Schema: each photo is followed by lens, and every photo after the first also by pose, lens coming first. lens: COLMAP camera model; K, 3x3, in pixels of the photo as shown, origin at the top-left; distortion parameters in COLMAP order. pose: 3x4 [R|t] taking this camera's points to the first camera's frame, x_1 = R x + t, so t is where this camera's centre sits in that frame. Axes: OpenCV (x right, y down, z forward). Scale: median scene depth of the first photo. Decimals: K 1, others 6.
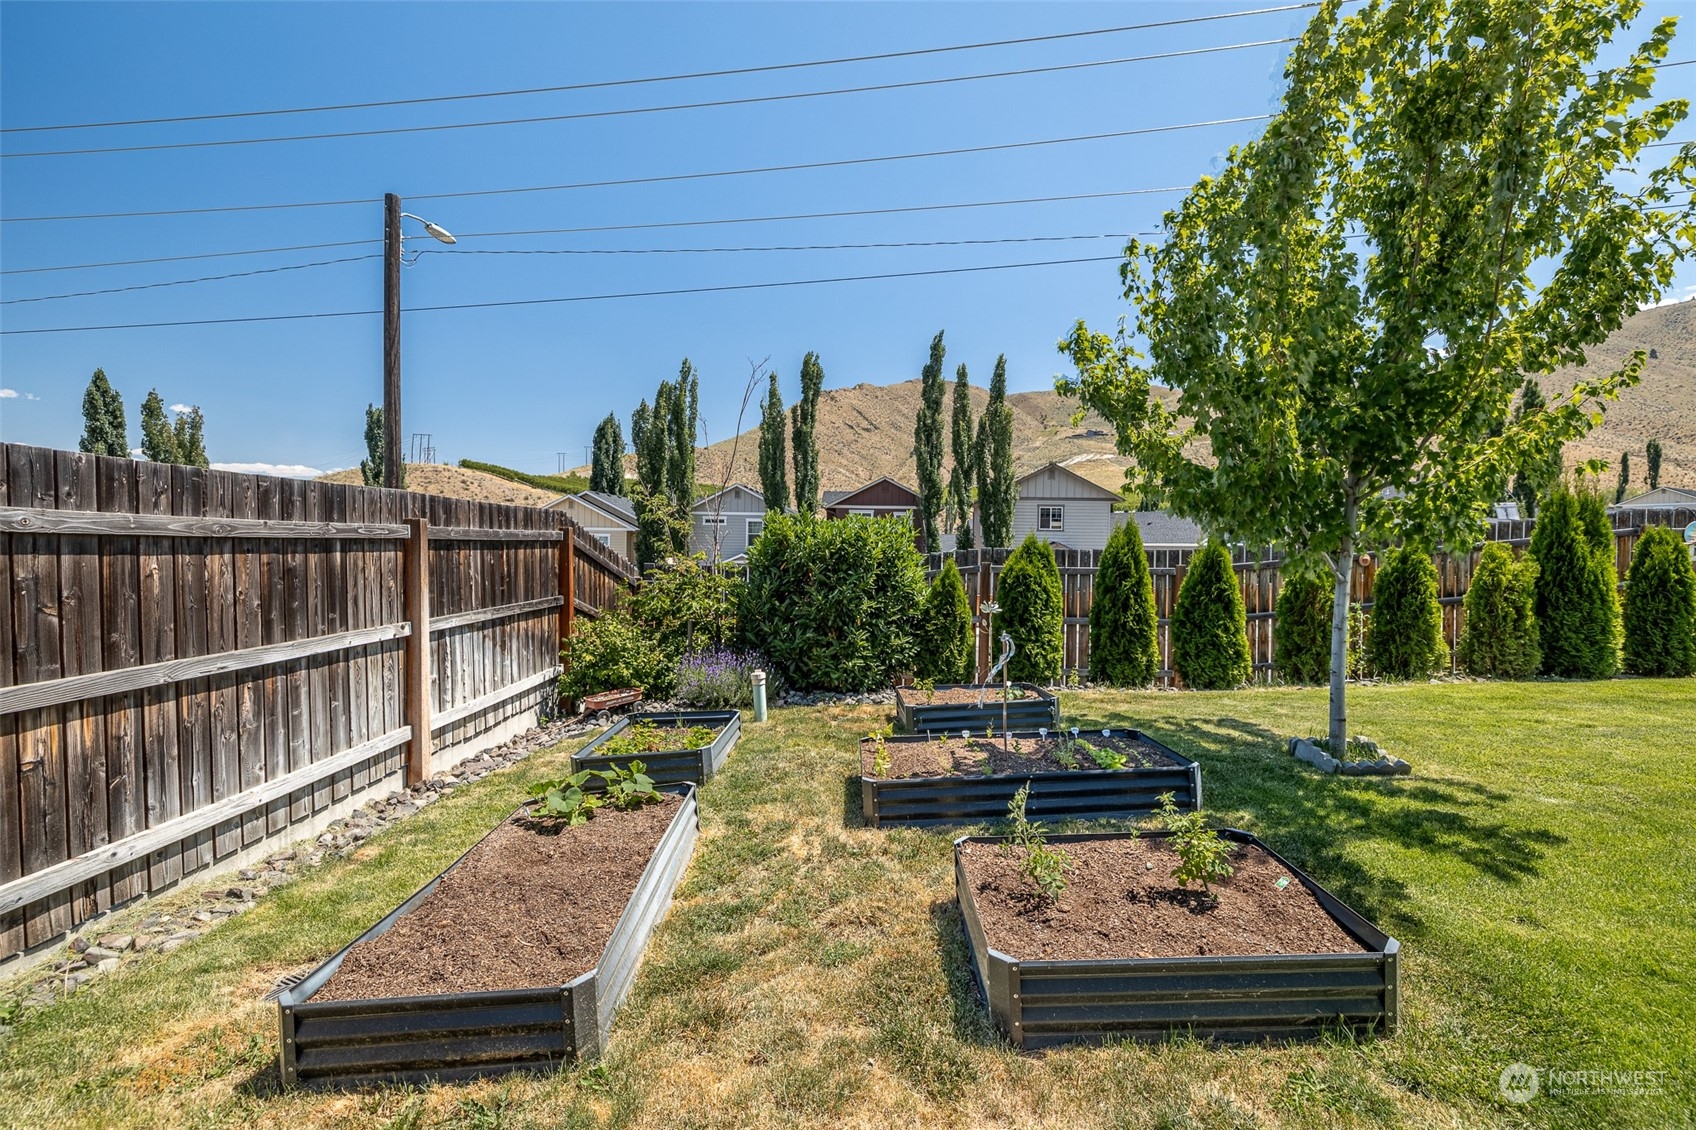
lens RADIAL K [[707.0, 0, 855.3], [0, 707.0, 579.0], [0, 0, 1]] dist [-0.001940, -0.000244]
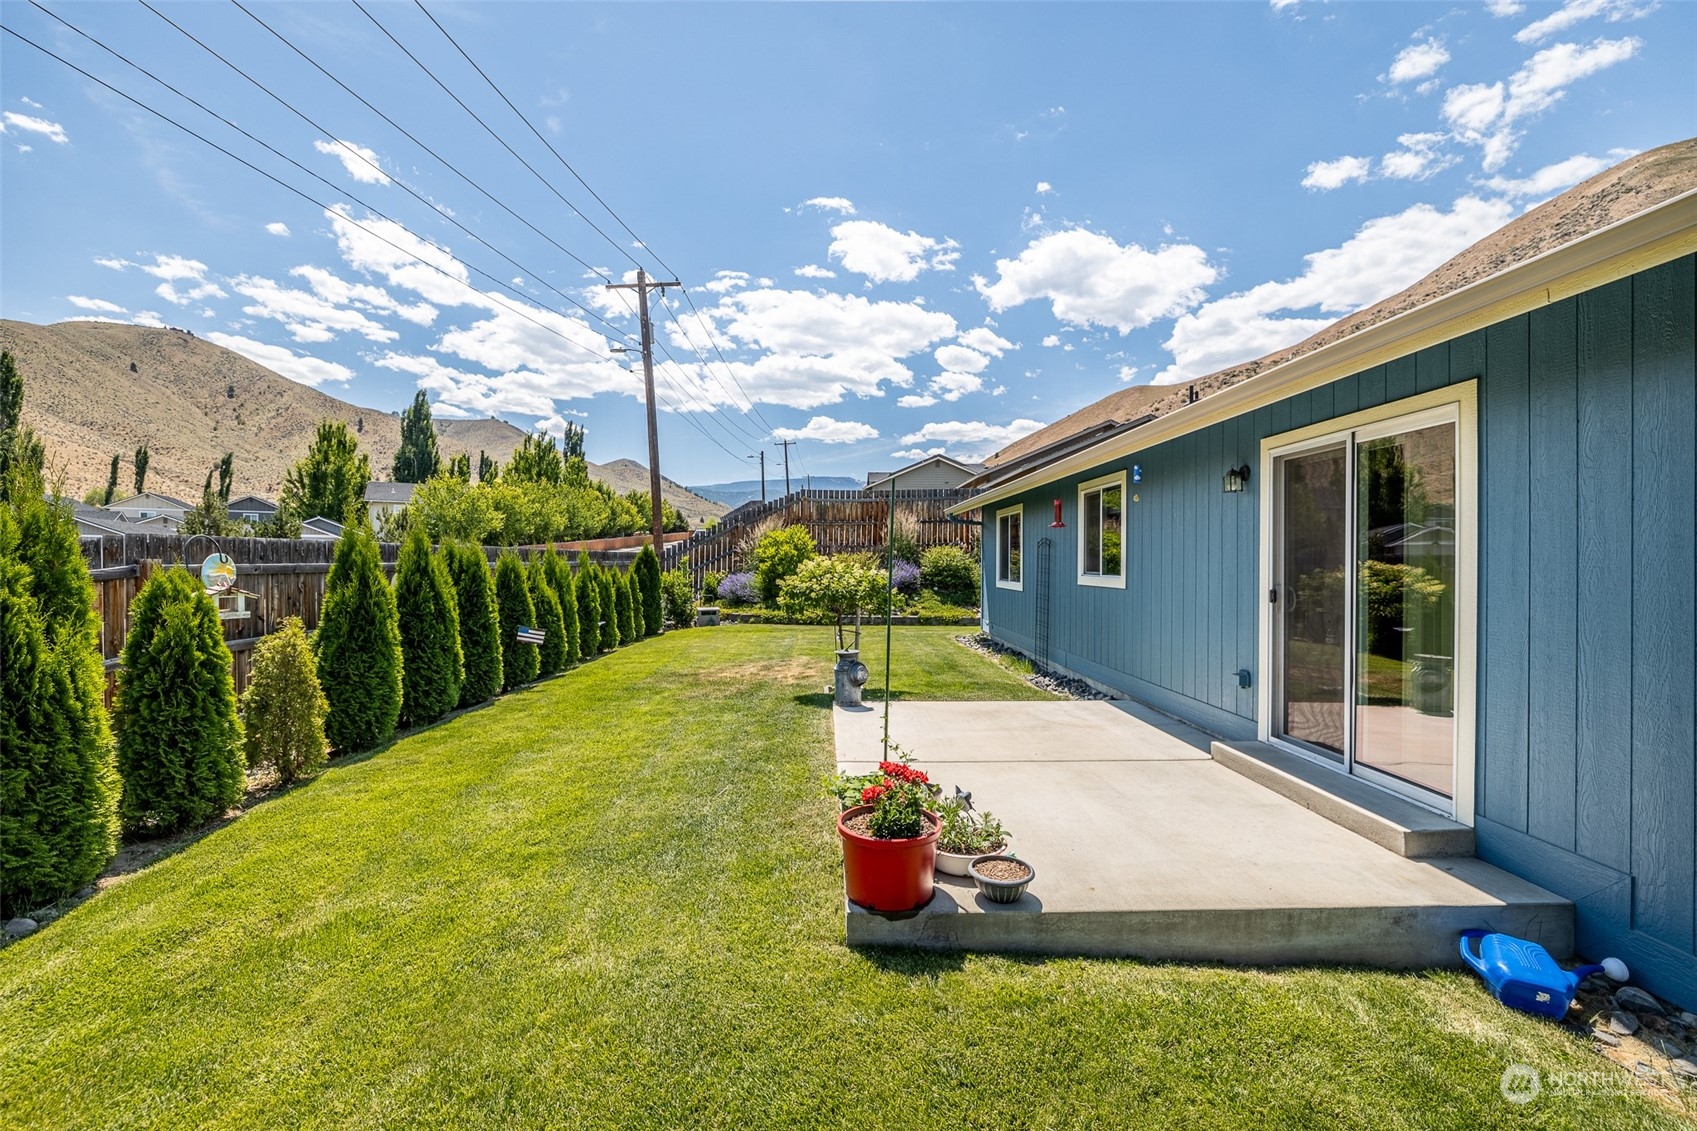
lens RADIAL K [[724.4, 0, 838.2], [0, 724.4, 543.1], [0, 0, 1]] dist [-0.000881, -0.000129]
pose [[-0.042410, 0.012003, 0.999028, 0.536604], [0.040195, 0.999139, -0.010298, -0.069707], [-0.998291, 0.039719, -0.042856, 0.490947]]
